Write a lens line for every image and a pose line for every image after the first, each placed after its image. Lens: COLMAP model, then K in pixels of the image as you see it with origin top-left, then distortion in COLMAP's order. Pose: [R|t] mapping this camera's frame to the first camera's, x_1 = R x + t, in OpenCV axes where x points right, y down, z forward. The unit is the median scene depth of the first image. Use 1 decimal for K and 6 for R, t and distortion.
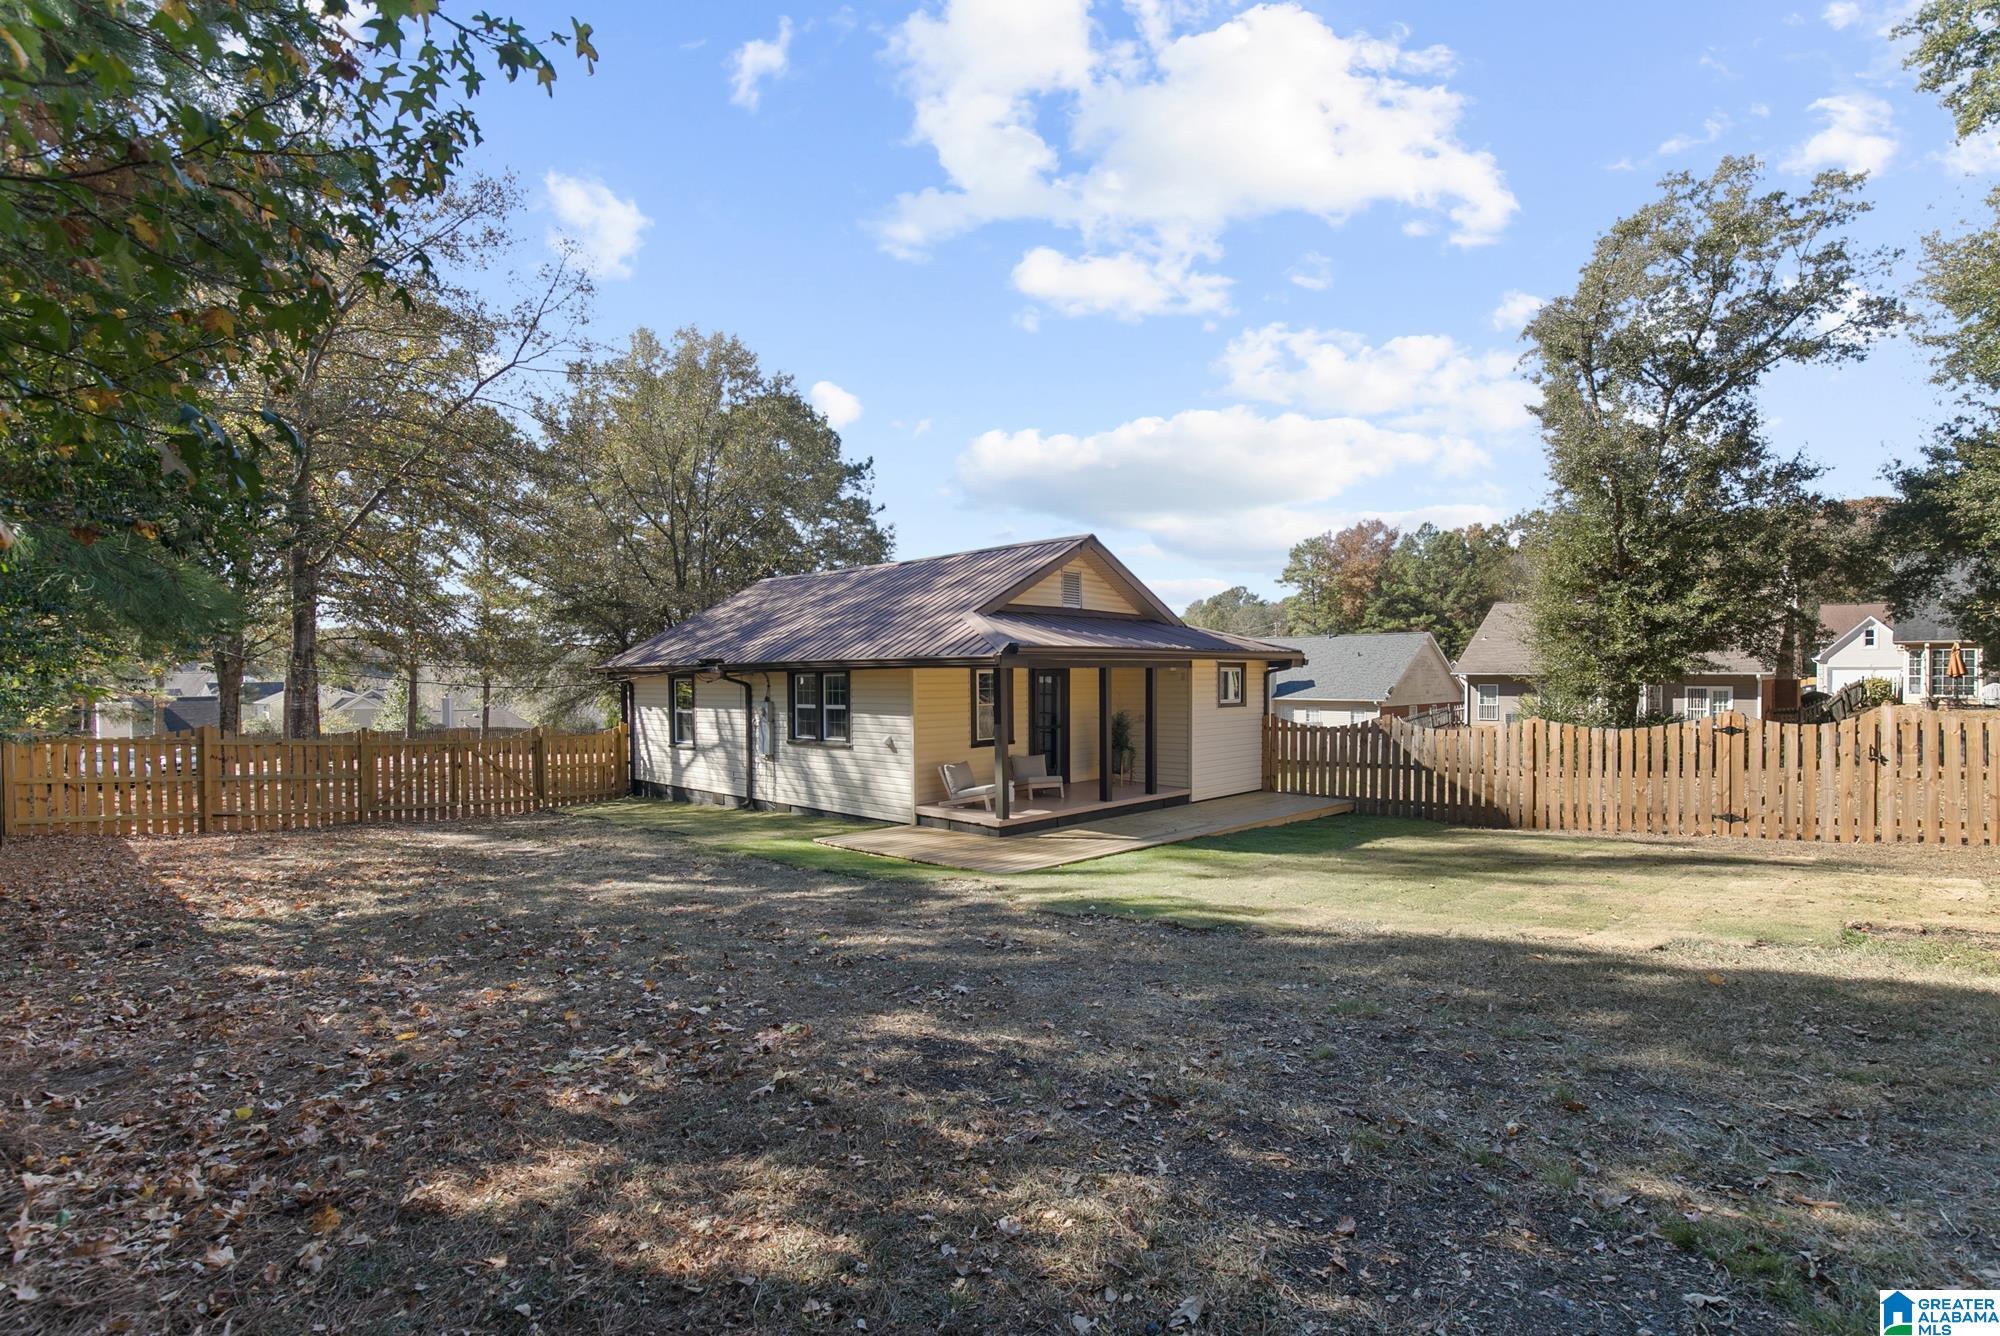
lens RADIAL K [[925.1, 0, 1000.0], [0, 925.1, 668.0], [0, 0, 1]] dist [0.000251, 0.000019]
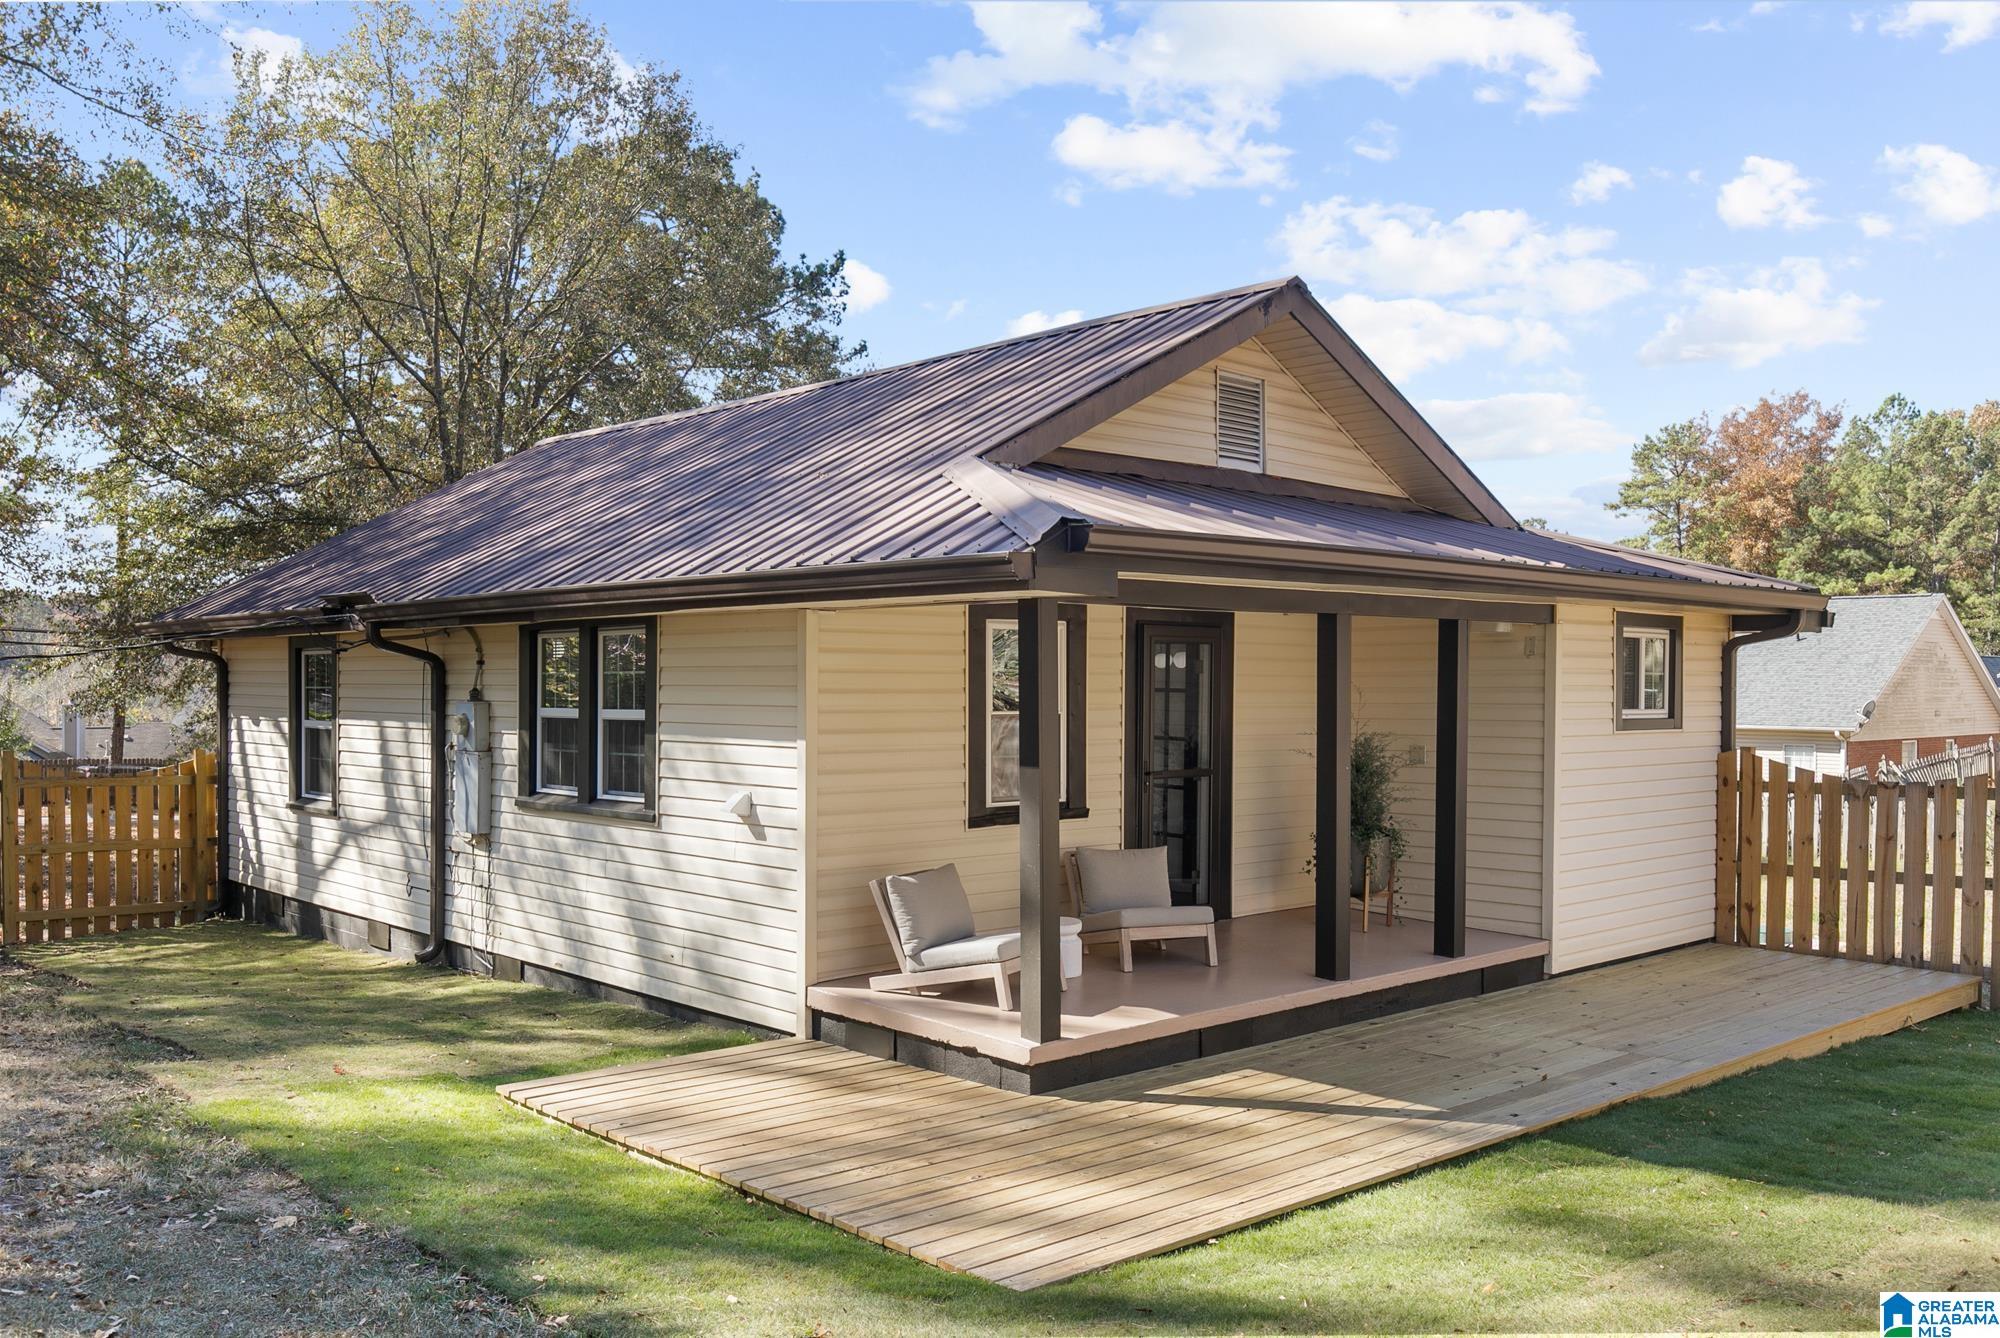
lens RADIAL K [[1694.6, 0, 1000.0], [0, 1694.6, 669.0], [0, 0, 1]] dist [-0.005615, -0.009454]
pose [[0.998595, 0.009293, -0.052170, 0.014365], [-0.009122, 0.999952, 0.003508, 0.017347], [0.052200, -0.003027, 0.998632, 0.276924]]
